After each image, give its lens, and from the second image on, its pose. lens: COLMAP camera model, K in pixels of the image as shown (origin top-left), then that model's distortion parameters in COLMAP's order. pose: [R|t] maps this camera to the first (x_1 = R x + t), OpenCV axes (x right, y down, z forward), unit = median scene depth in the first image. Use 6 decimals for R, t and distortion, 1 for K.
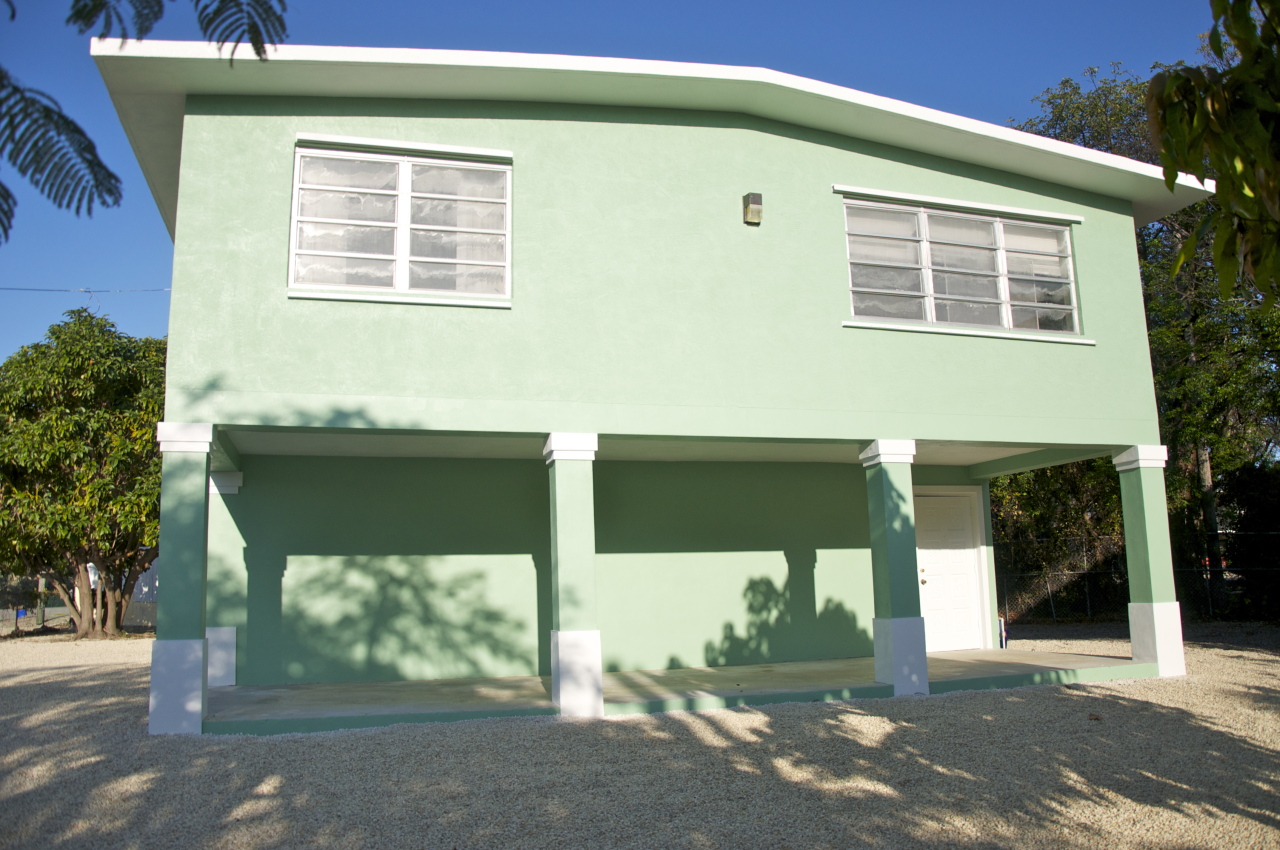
lens RADIAL K [[995.4, 0, 635.6], [0, 995.4, 430.7], [0, 0, 1]] dist [-0.157456, 0.131212]
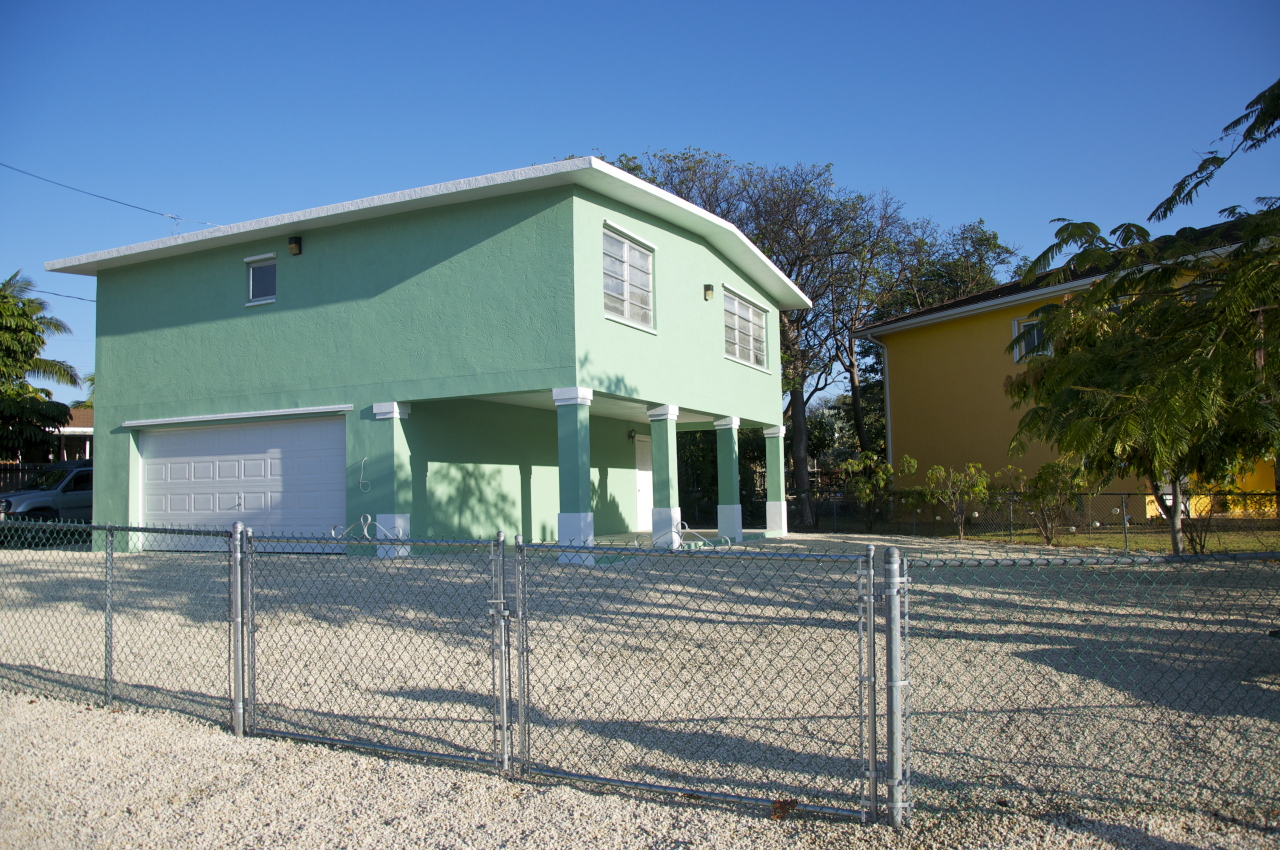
lens RADIAL K [[995.4, 0, 635.6], [0, 995.4, 430.7], [0, 0, 1]] dist [-0.157456, 0.131212]
pose [[0.682897, 0.068557, 0.727290, -1.240921], [-0.114290, 0.993353, 0.013678, 0.036649], [-0.721518, -0.092463, 0.686194, -0.247772]]
